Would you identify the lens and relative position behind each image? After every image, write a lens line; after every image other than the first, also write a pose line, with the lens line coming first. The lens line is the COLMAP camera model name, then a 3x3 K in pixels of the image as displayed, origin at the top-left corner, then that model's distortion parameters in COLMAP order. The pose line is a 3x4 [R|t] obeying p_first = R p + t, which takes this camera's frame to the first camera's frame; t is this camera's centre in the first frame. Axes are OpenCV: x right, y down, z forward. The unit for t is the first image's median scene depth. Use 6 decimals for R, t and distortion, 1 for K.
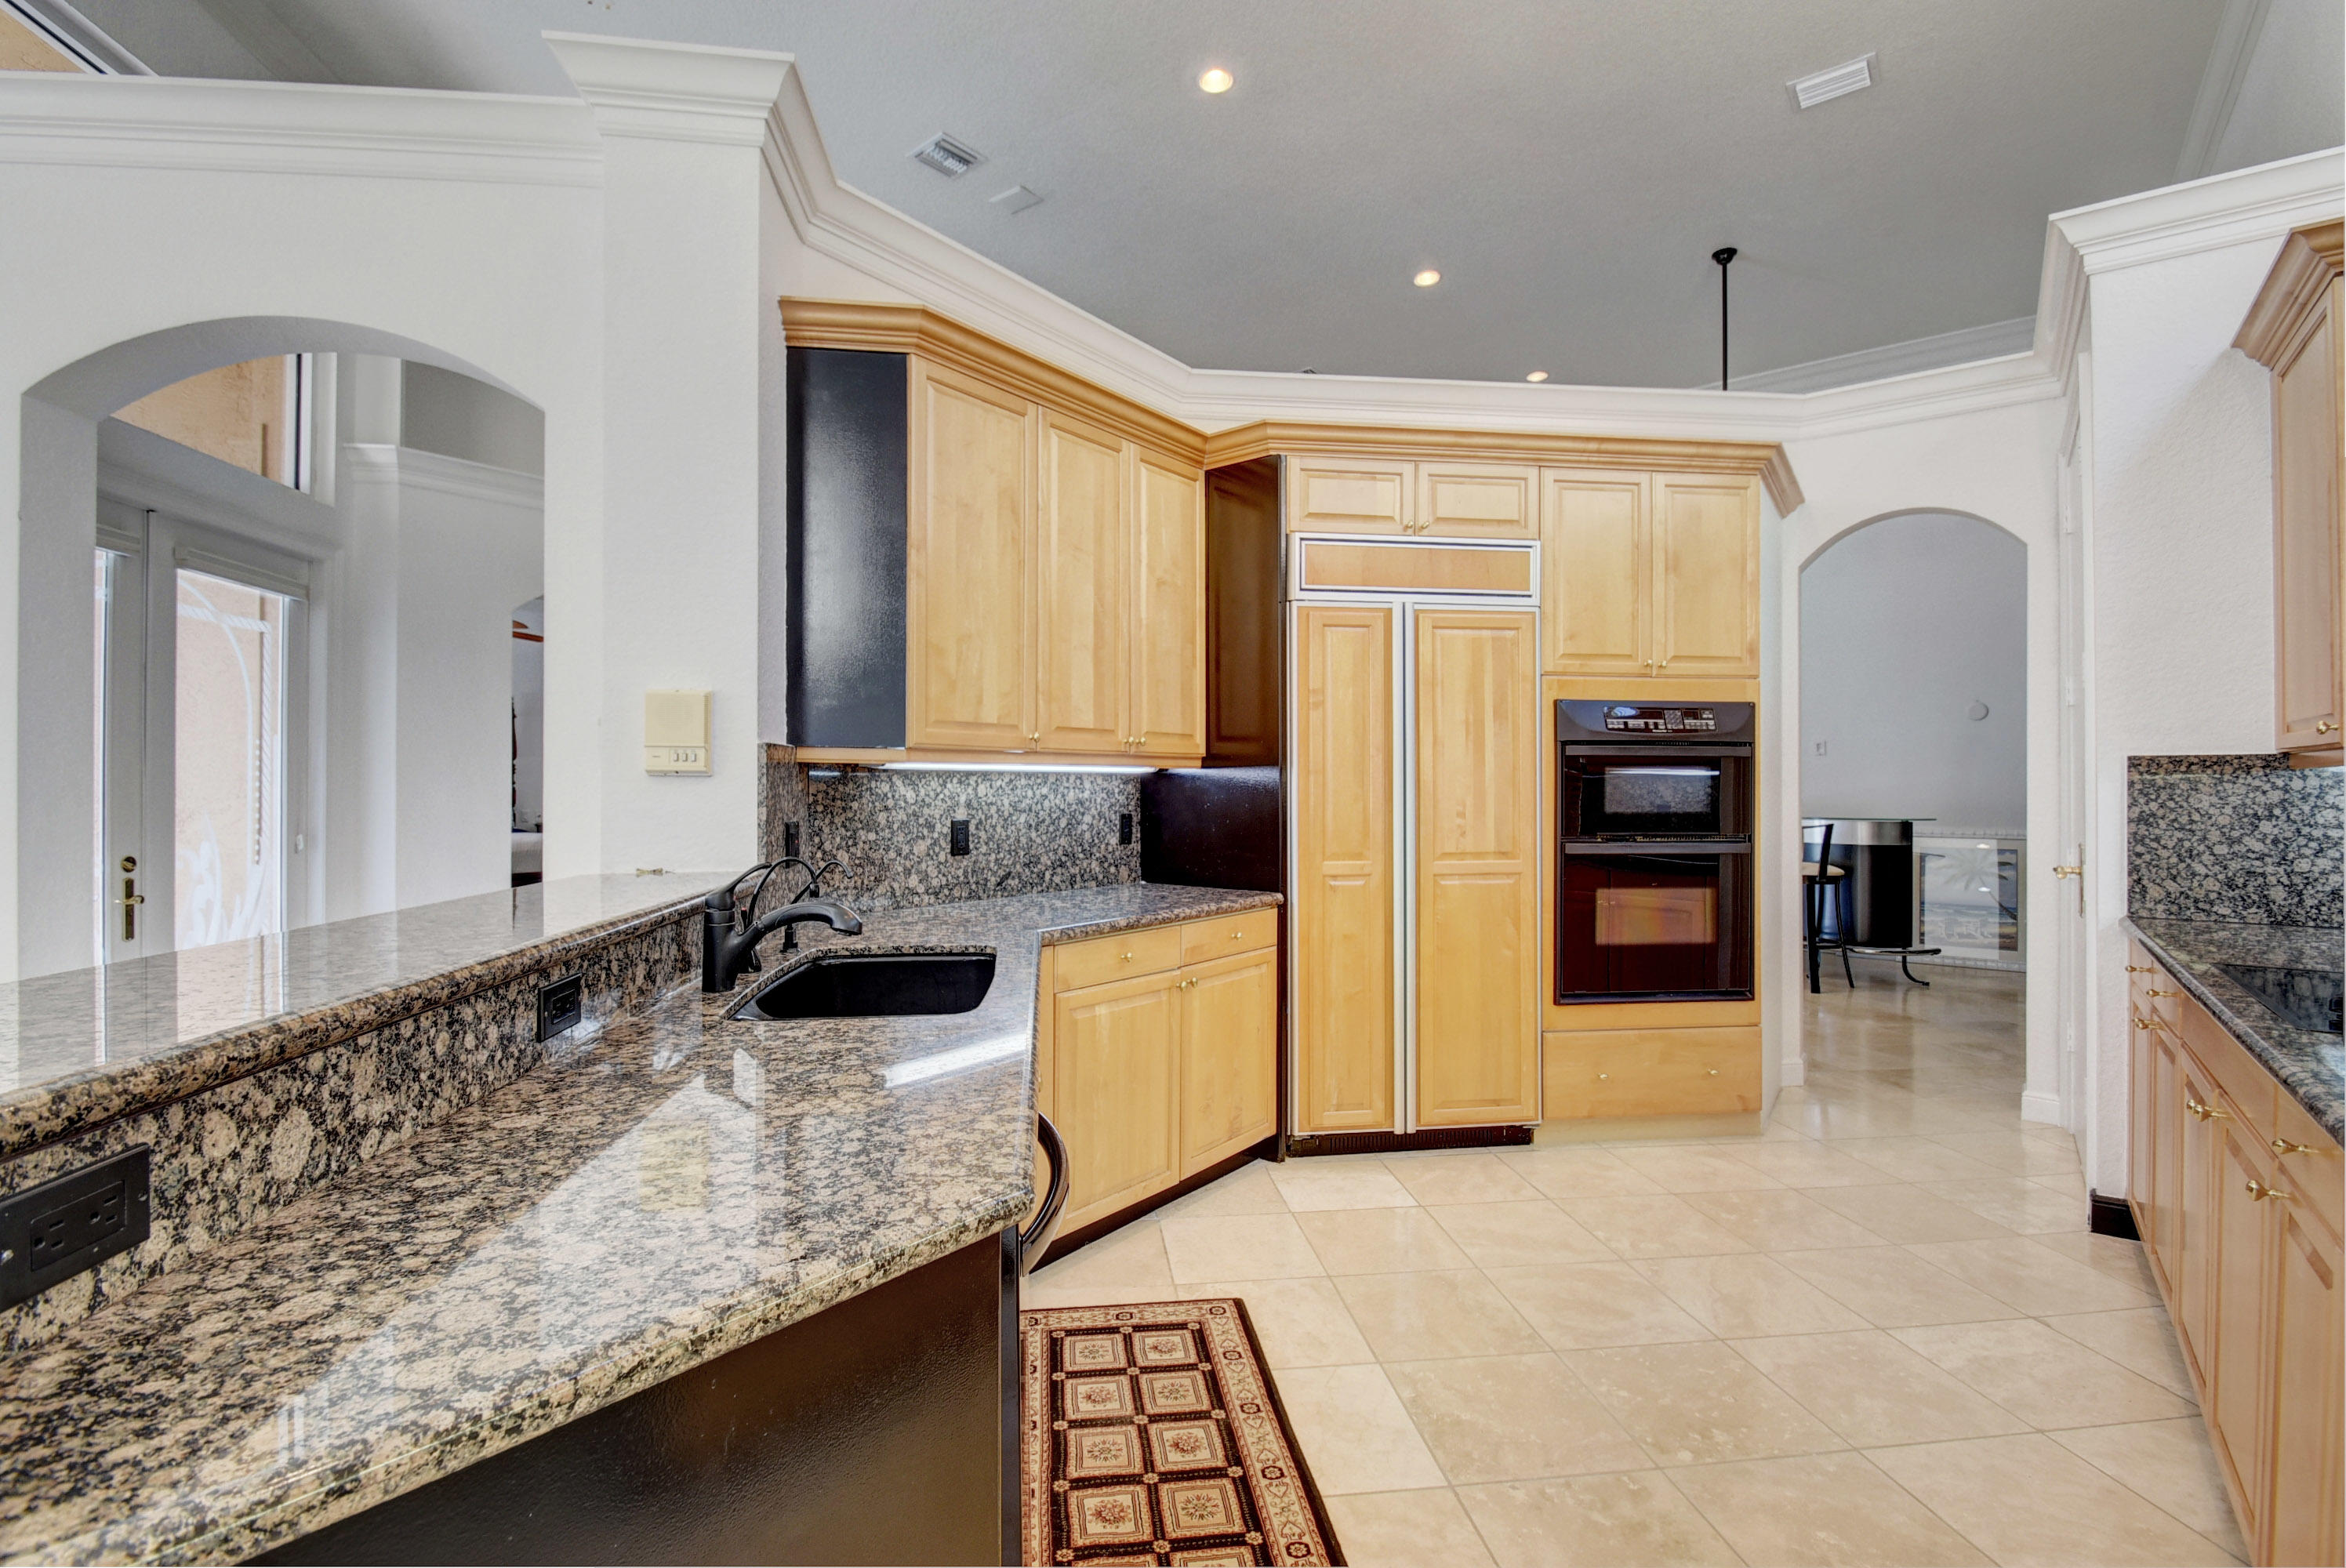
lens RADIAL K [[1038.0, 0, 1161.7], [0, 1038.0, 777.5], [0, 0, 1]] dist [0.010626, -0.013062]
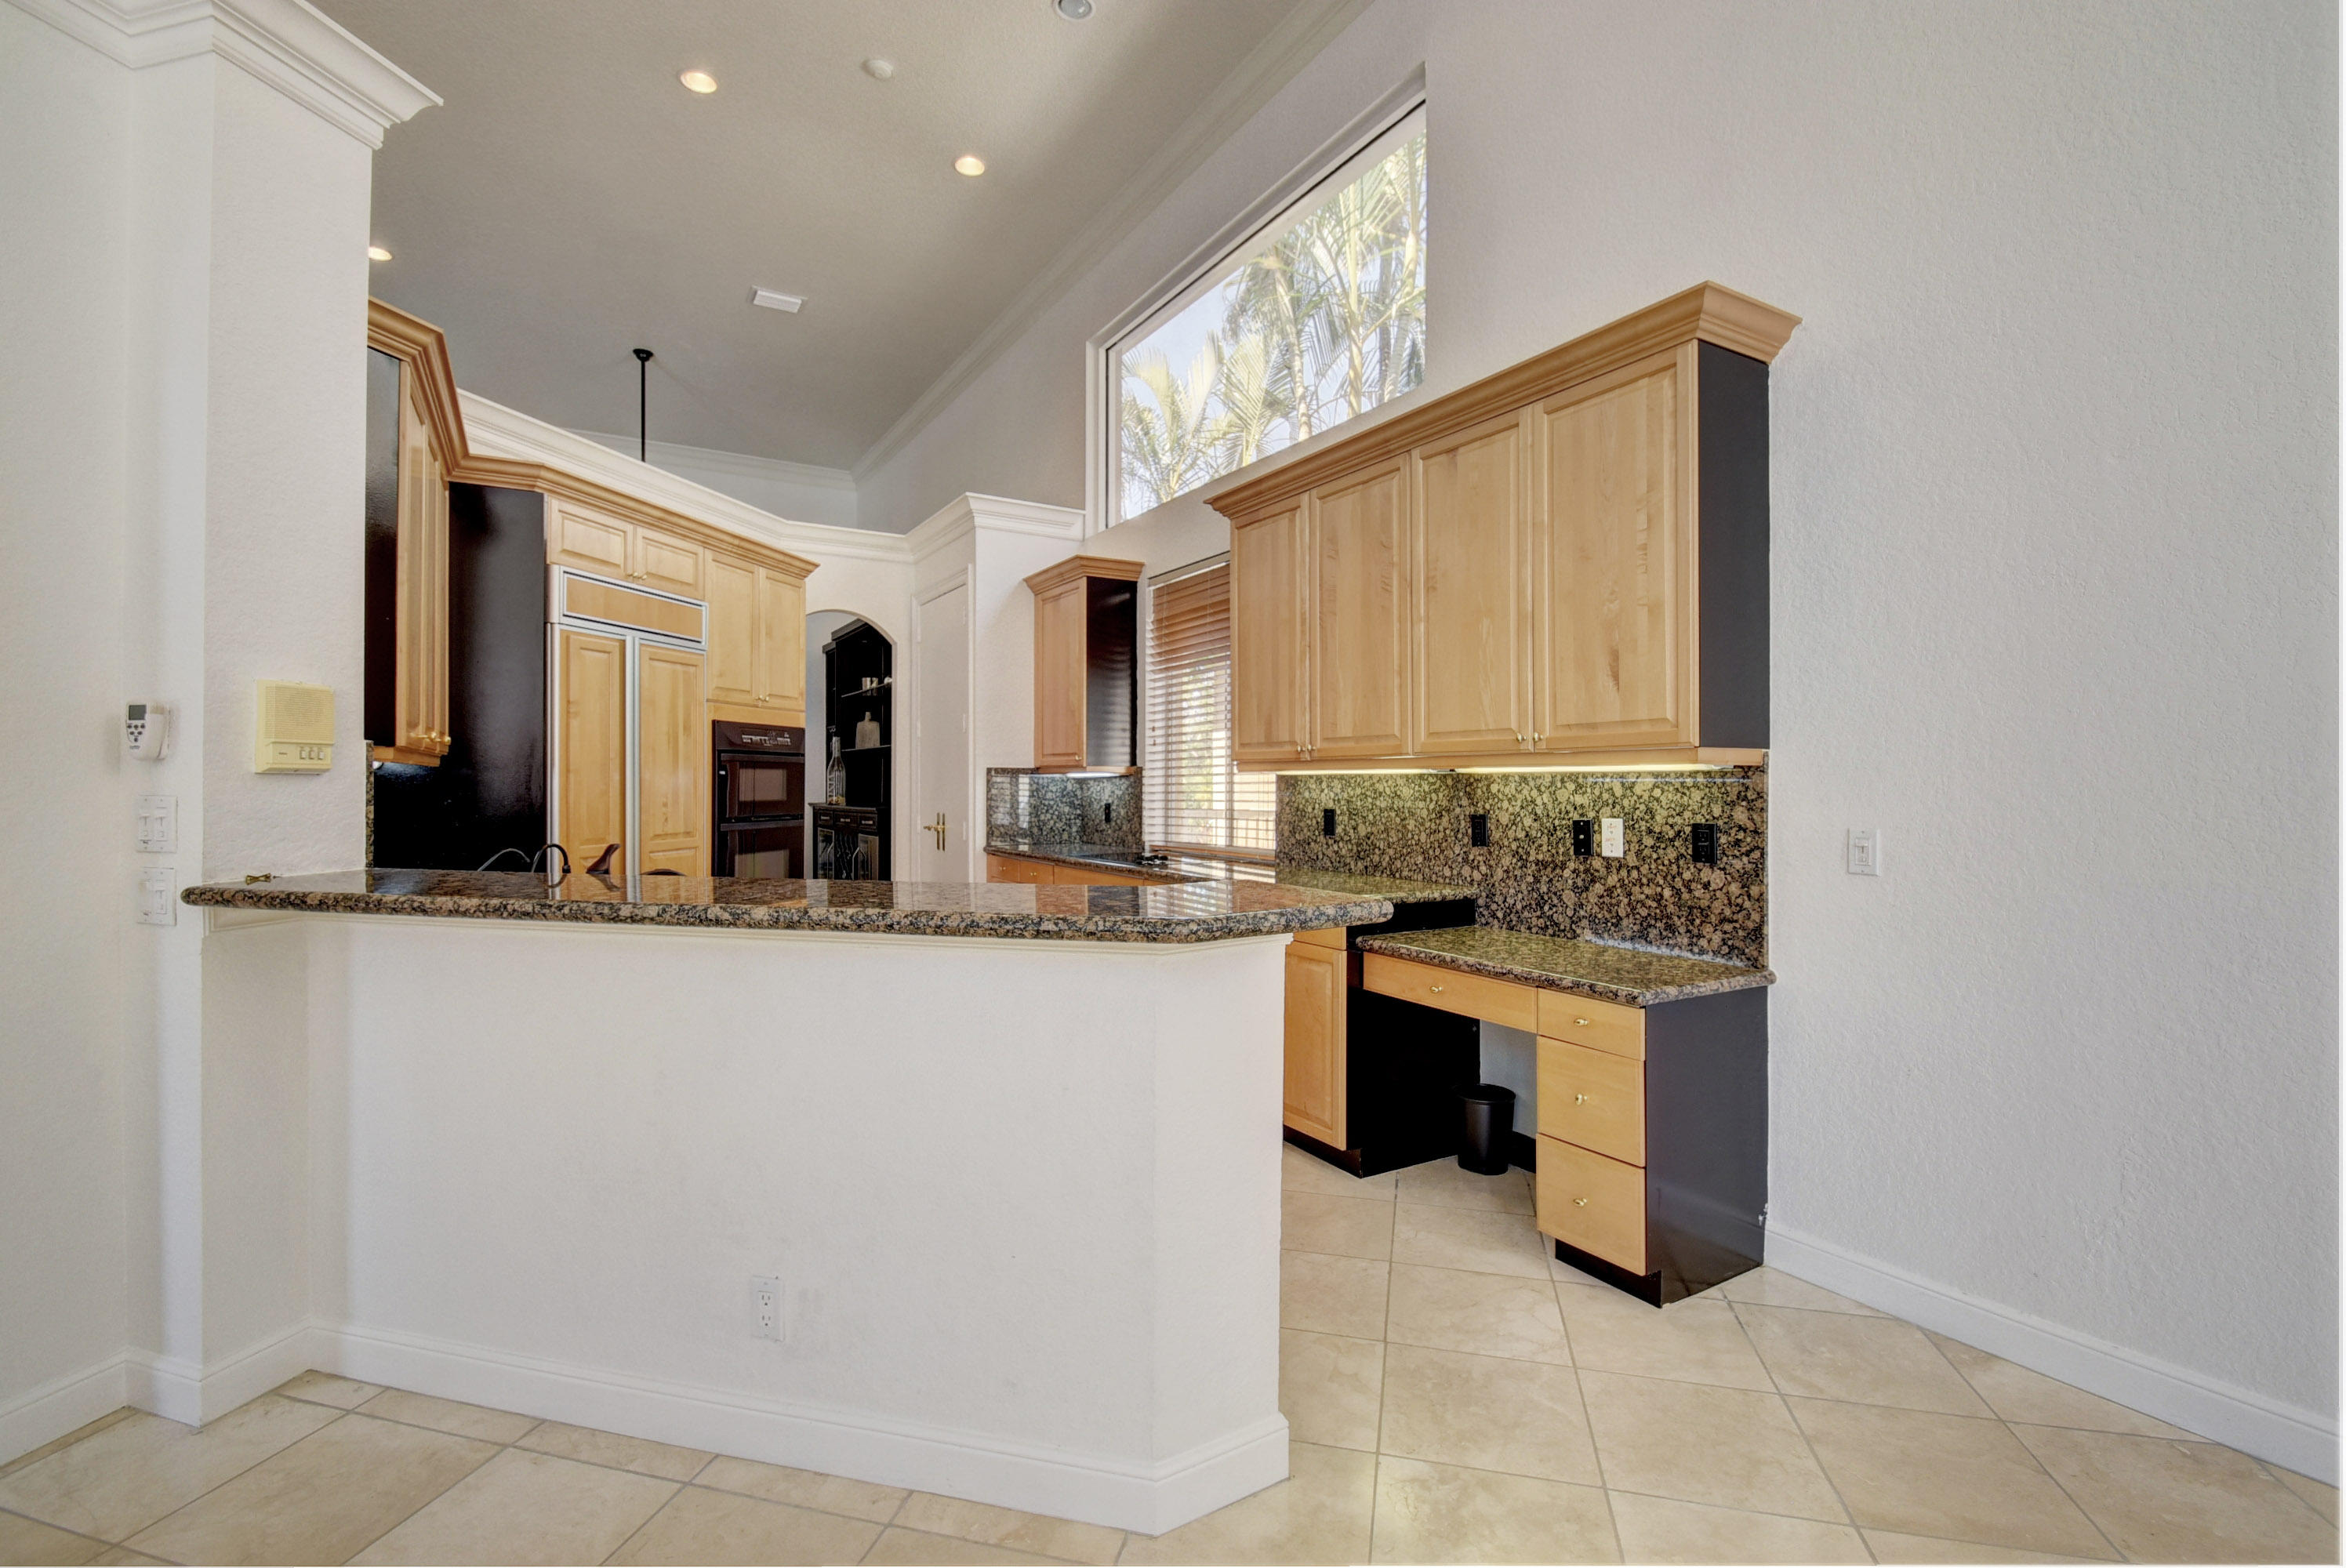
lens RADIAL K [[1028.8, 0, 1169.0], [0, 1028.8, 778.0], [0, 0, 1]] dist [0.007934, -0.013104]
pose [[0.356443, 0.002358, 0.934314, -0.680641], [-0.007625, 0.999971, 0.000385, -0.002903], [-0.934286, -0.007261, 0.356450, -0.049910]]
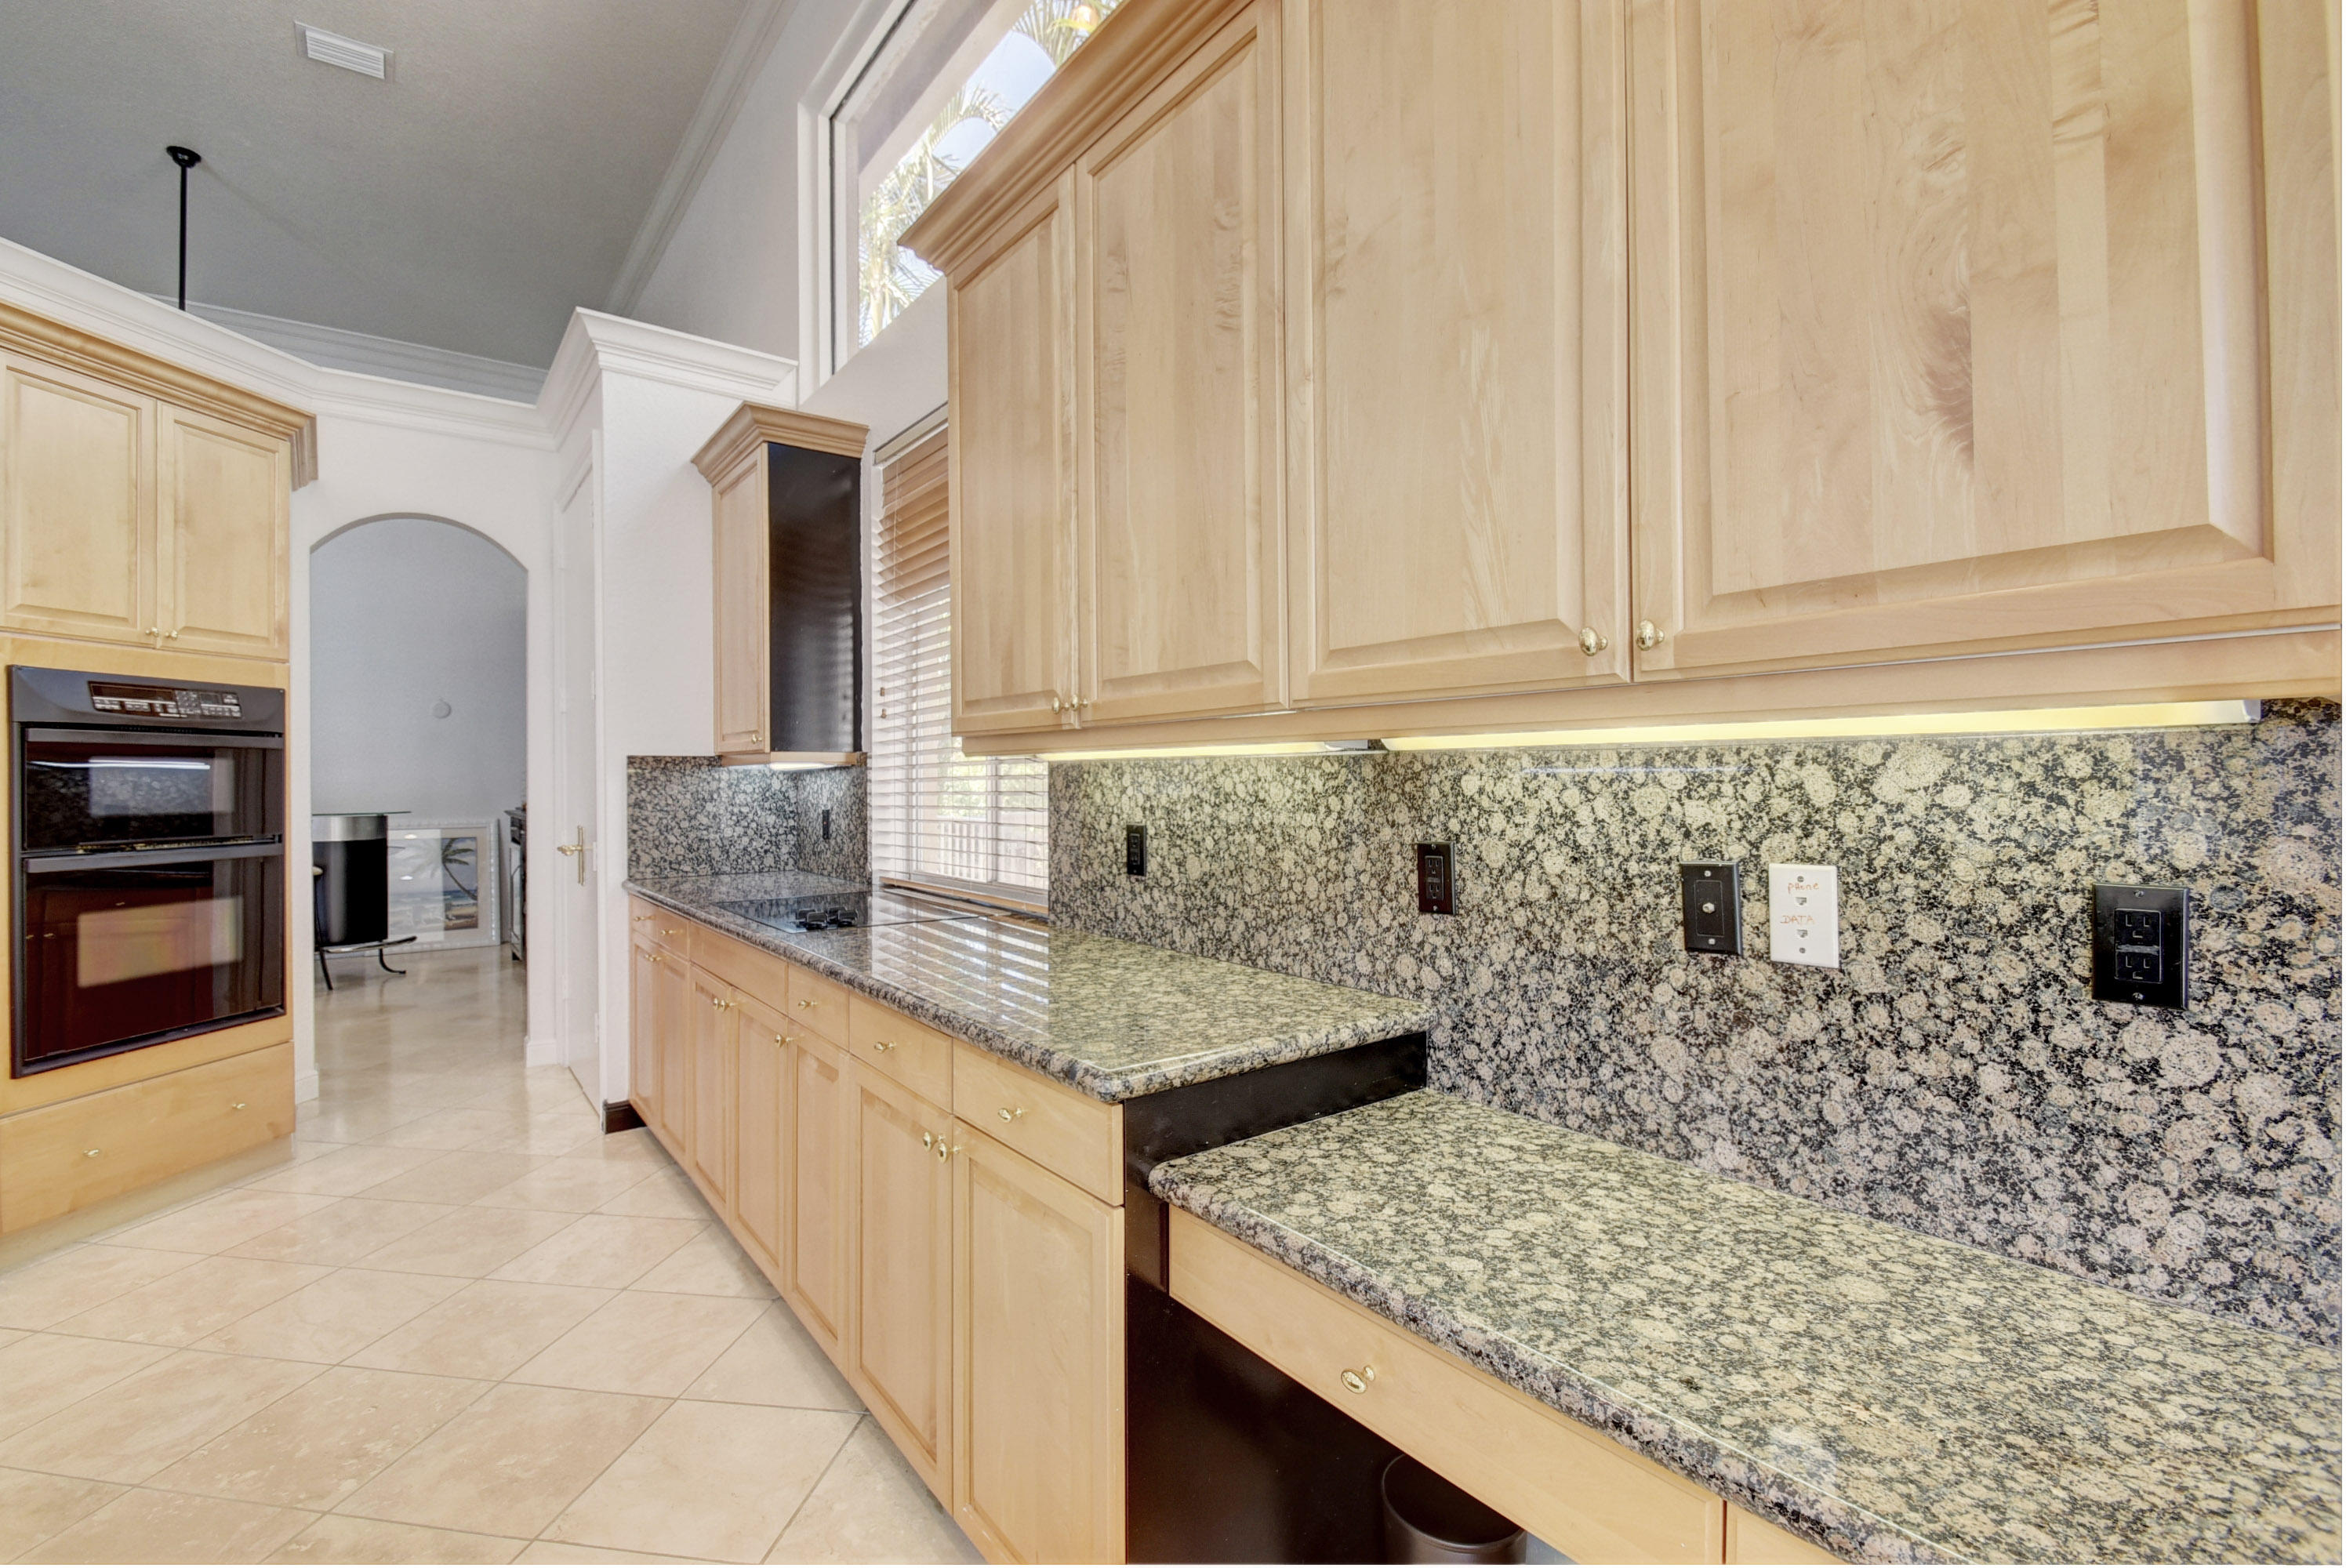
lens RADIAL K [[1028.8, 0, 1169.0], [0, 1028.8, 778.0], [0, 0, 1]] dist [0.007934, -0.013104]
pose [[0.248619, -0.004068, 0.968593, -0.114801], [-0.001952, 0.999987, 0.004701, 0.000079], [-0.968599, -0.003060, 0.248608, 0.024151]]
